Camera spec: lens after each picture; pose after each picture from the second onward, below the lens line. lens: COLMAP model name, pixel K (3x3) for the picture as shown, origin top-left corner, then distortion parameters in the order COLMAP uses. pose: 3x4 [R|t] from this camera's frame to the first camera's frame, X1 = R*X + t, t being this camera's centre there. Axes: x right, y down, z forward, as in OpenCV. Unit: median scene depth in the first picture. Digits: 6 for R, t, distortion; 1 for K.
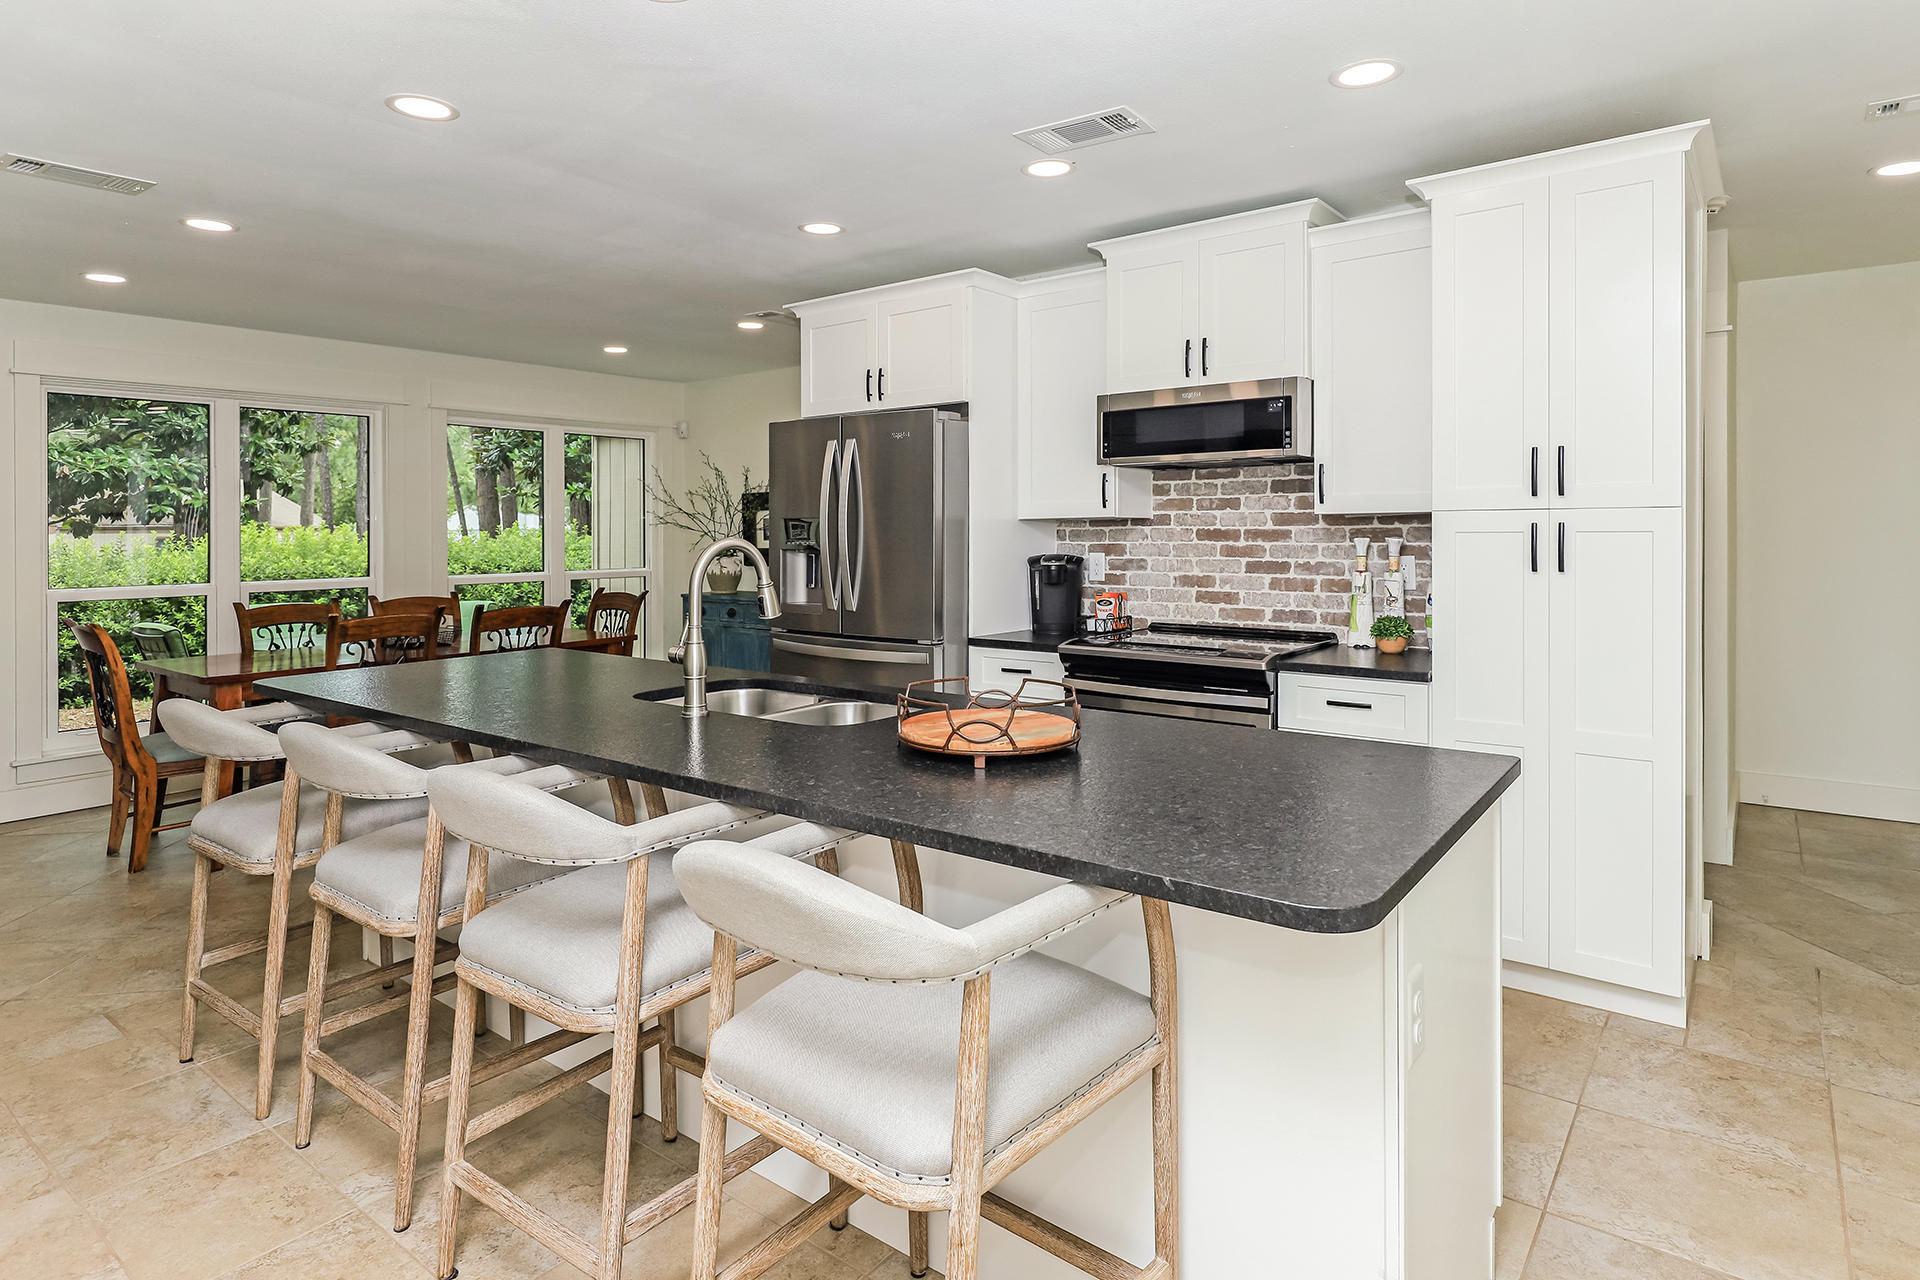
lens RADIAL K [[1034.3, 0, 957.9], [0, 1034.3, 542.9], [0, 0, 1]] dist [-0.004267, -0.000613]
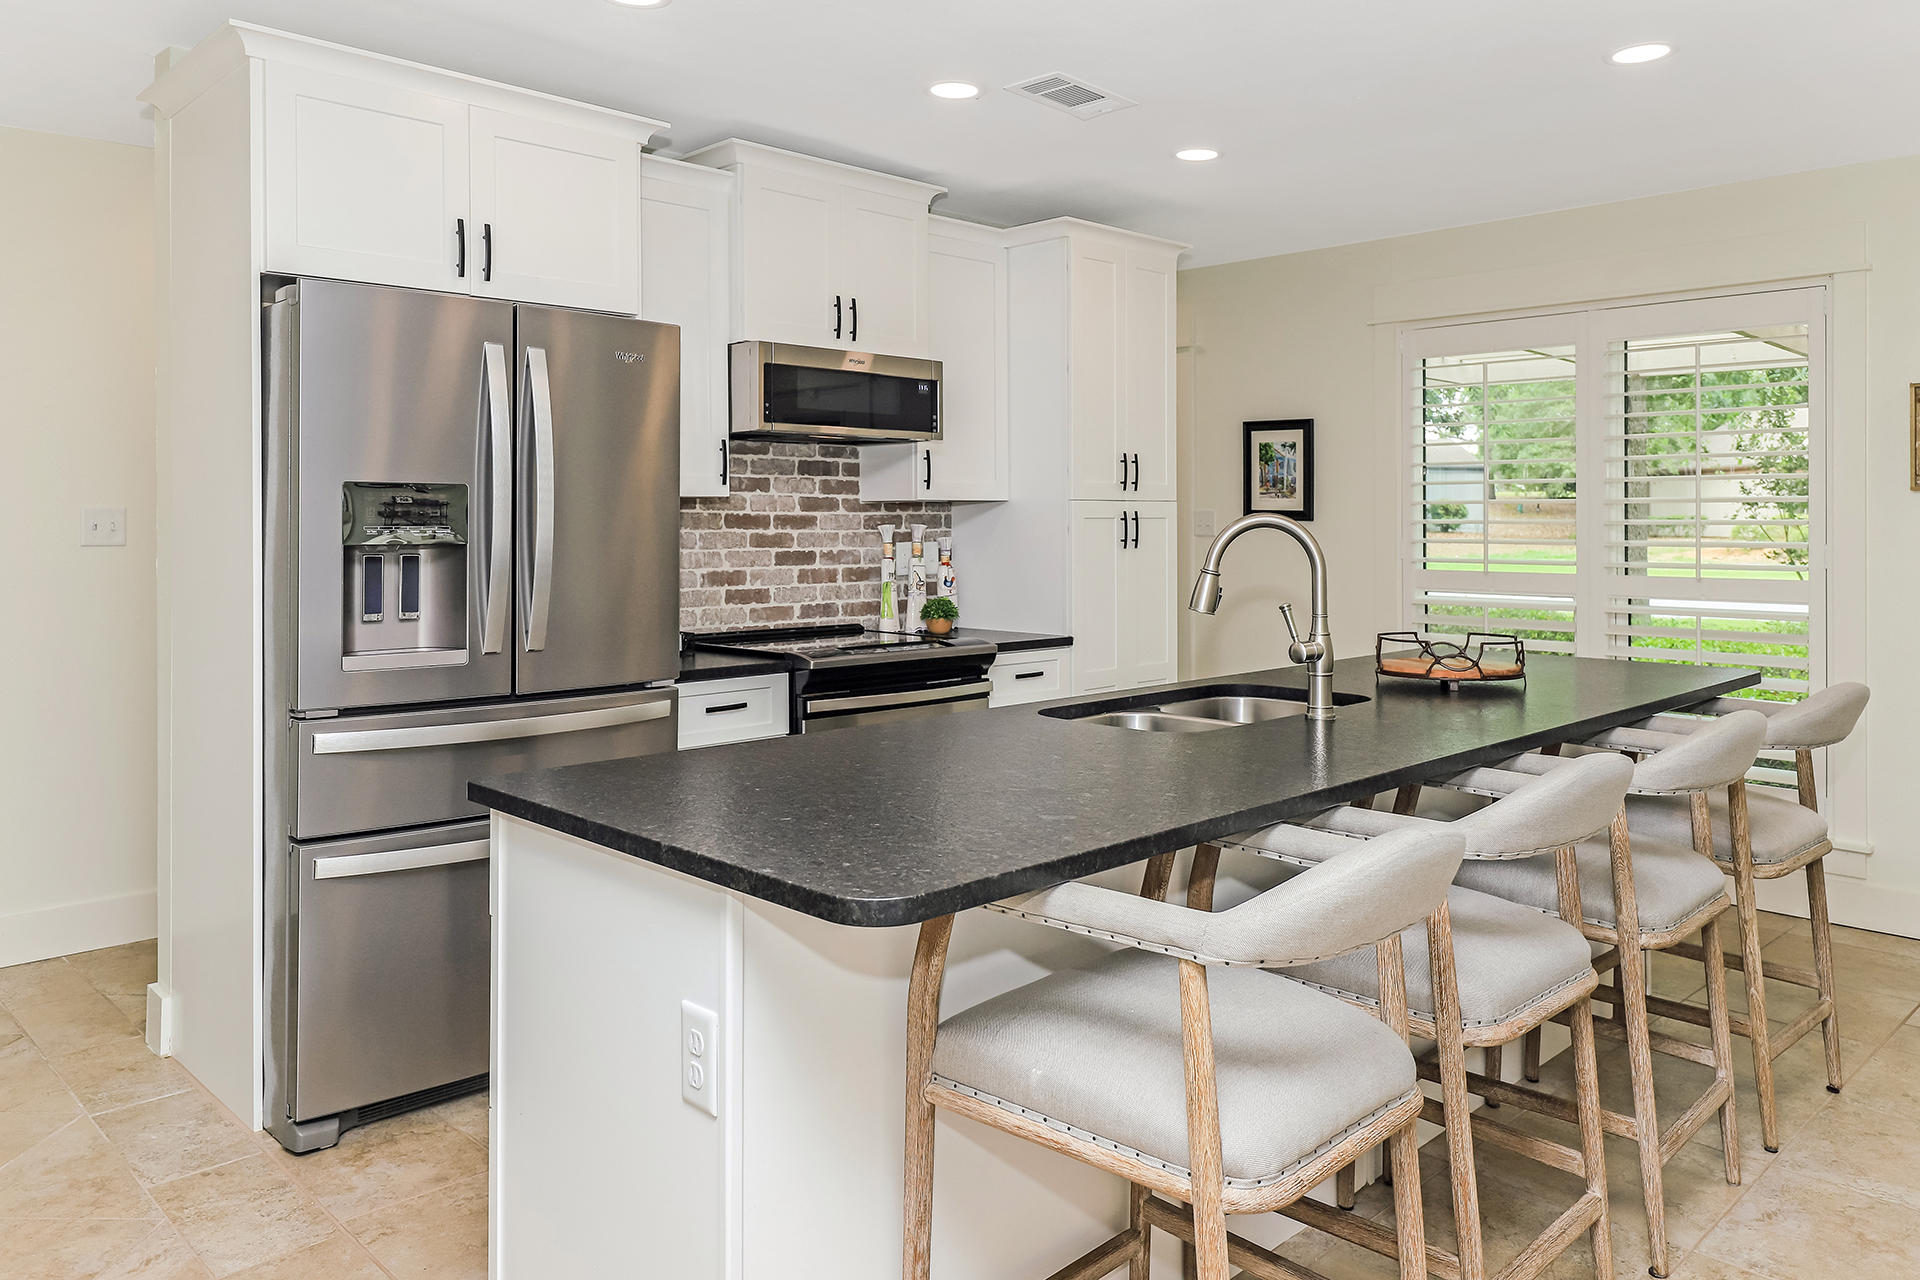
lens RADIAL K [[1375.8, 0, 982.1], [0, 1375.8, 514.6], [0, 0, 1]] dist [-0.002741, 0.000167]
pose [[0.127497, 0.012457, 0.991761, -0.841915], [0.013536, 0.999806, -0.014298, 0.005317], [-0.991747, 0.015247, 0.127304, 0.679646]]
